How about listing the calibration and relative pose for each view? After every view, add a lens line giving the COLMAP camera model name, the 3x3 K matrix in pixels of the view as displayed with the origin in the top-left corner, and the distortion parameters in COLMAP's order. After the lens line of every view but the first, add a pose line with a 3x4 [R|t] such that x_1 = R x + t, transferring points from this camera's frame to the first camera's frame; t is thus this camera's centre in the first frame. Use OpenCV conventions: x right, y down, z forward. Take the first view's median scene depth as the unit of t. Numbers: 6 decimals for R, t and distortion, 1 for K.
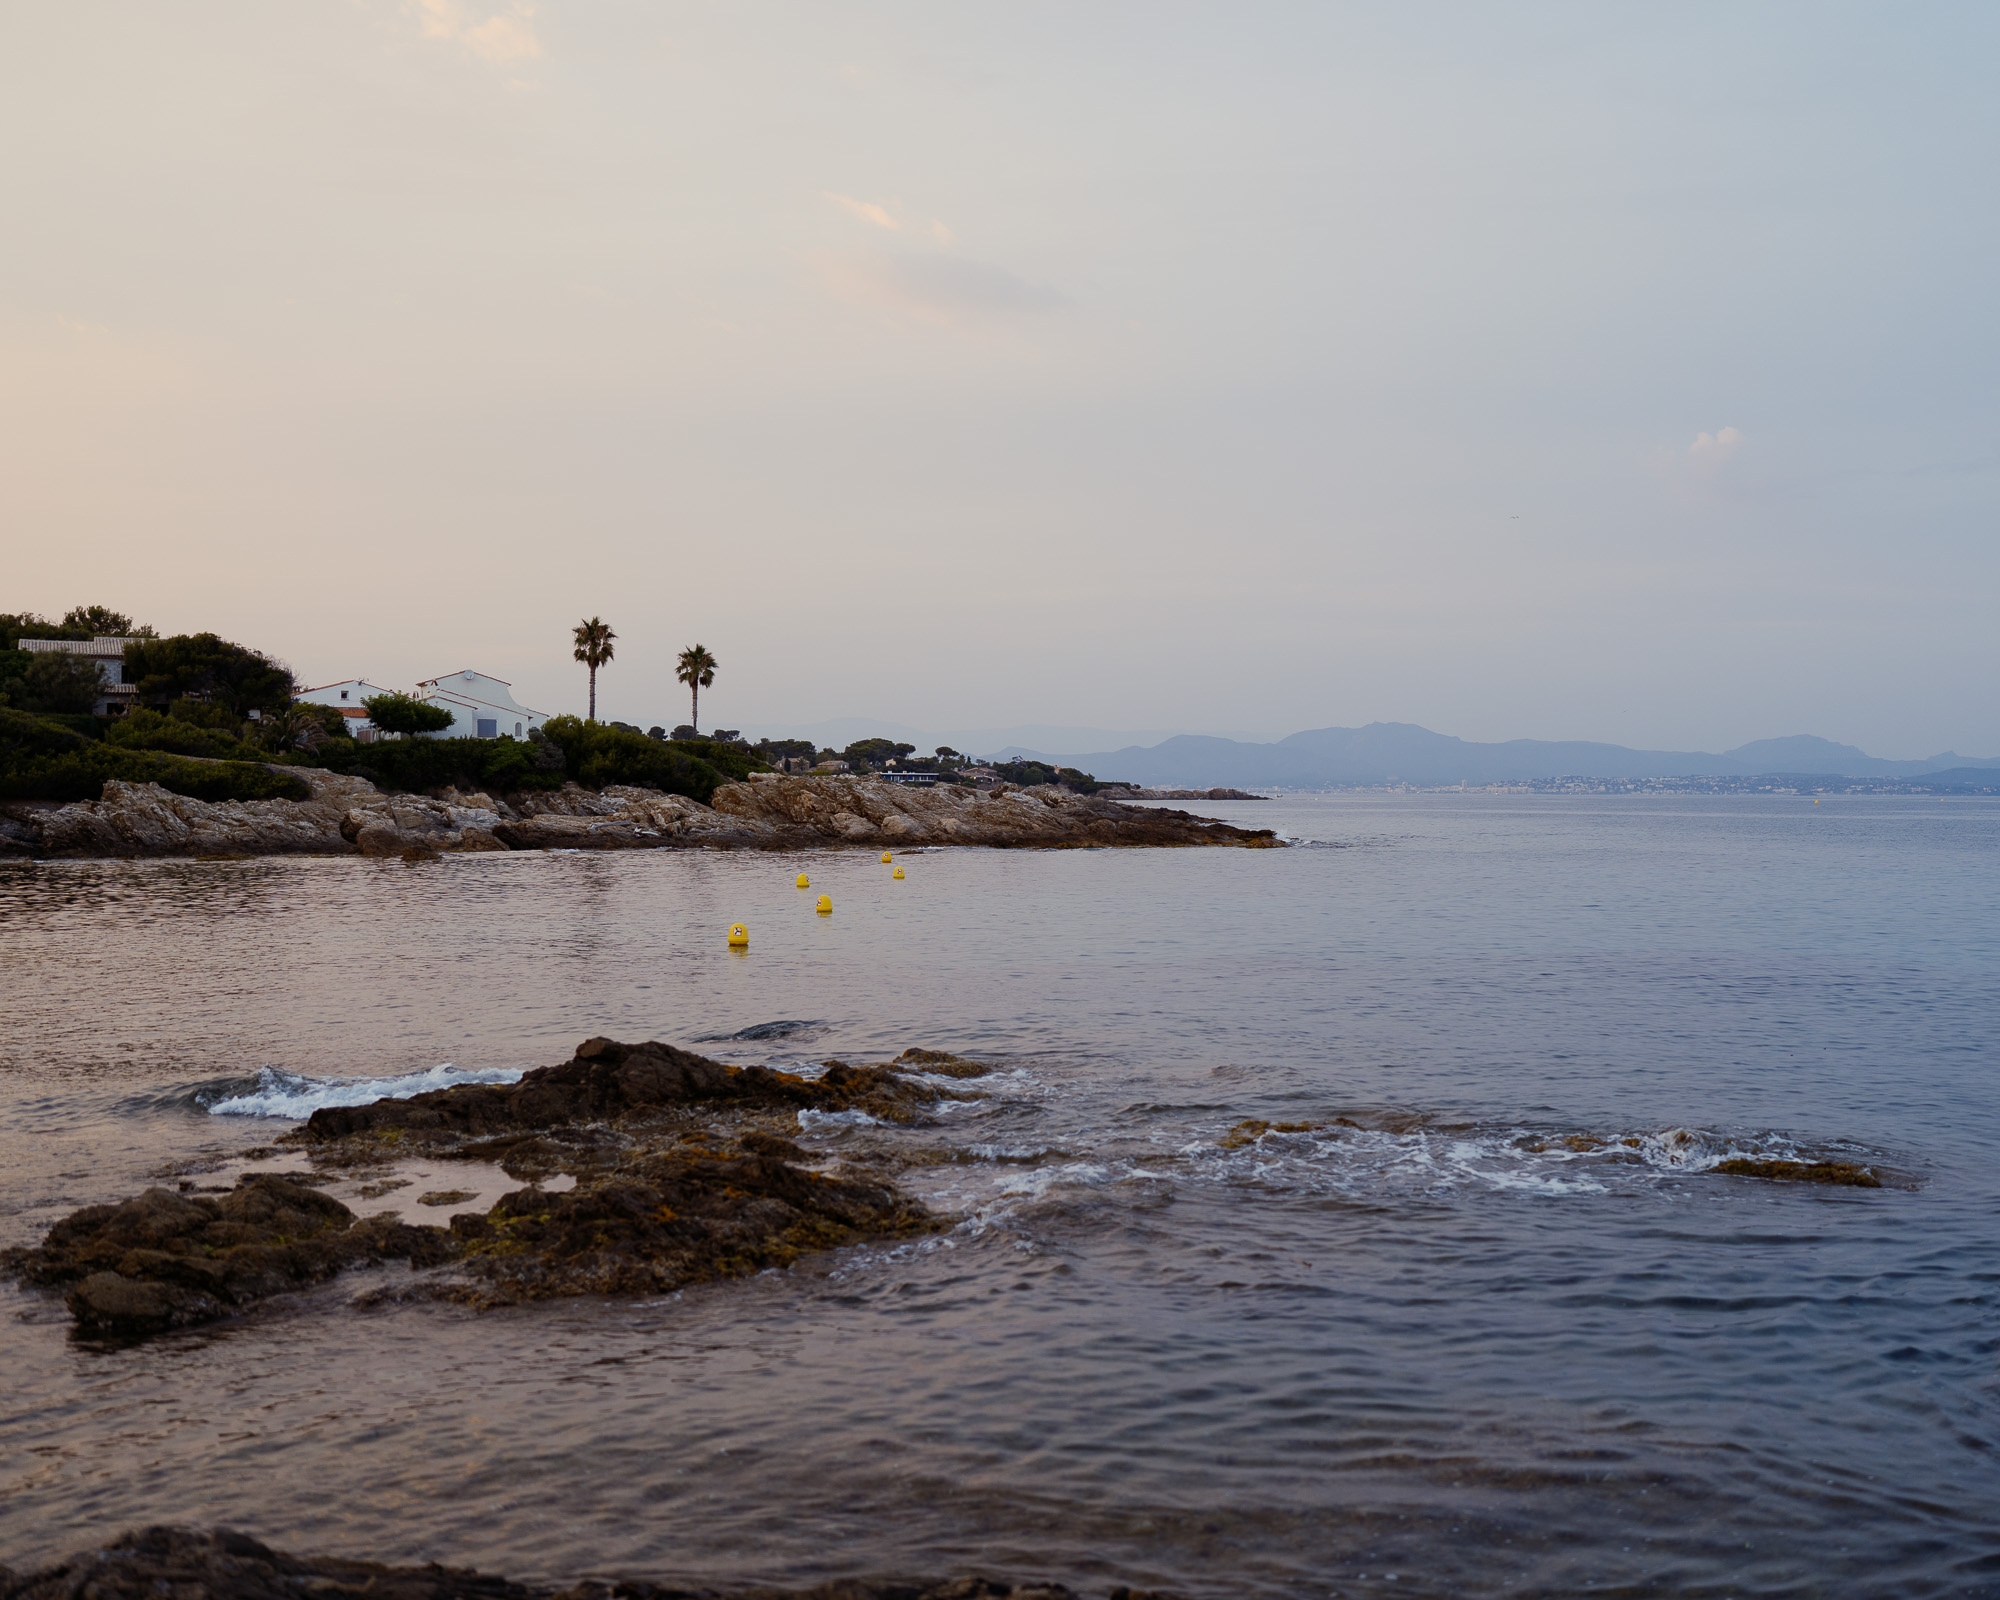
lens RADIAL K [[1989.7, 0, 1000.0], [0, 1989.7, 800.0], [0, 0, 1]] dist [0.016914, 0.002889]
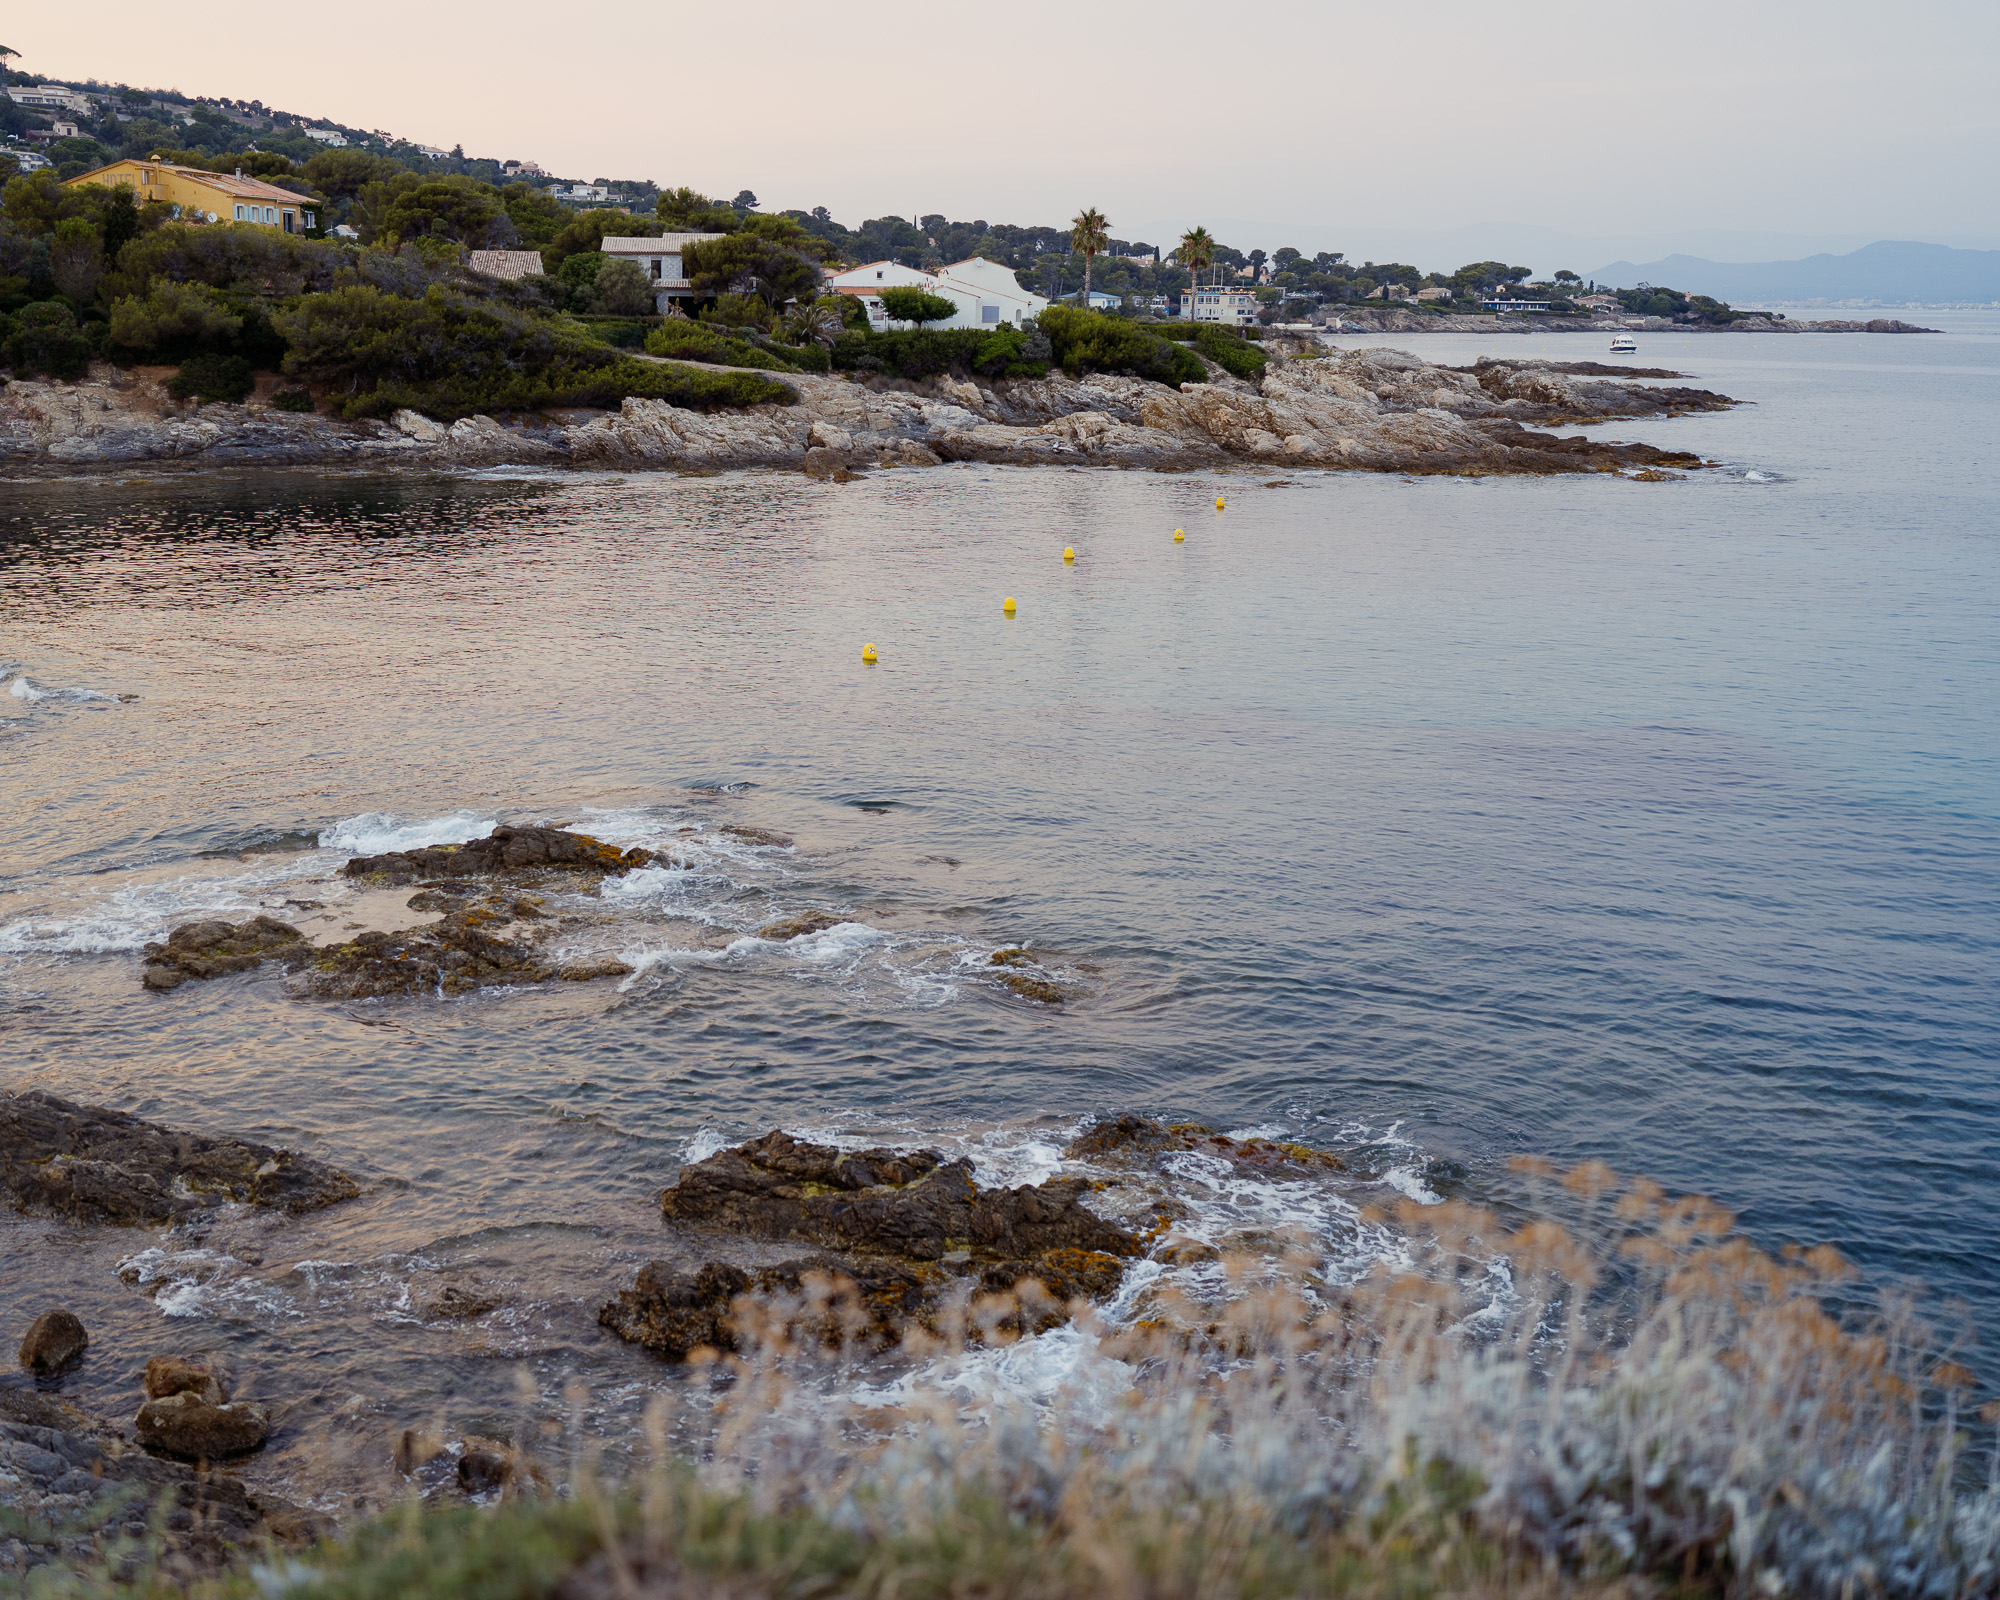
lens RADIAL K [[1989.7, 0, 1000.0], [0, 1989.7, 800.0], [0, 0, 1]] dist [0.016914, 0.002889]
pose [[0.946932, 0.100654, -0.305267, 0.122536], [-0.021758, 0.967600, 0.251549, -0.058186], [0.320695, -0.231558, 0.918442, -0.084953]]
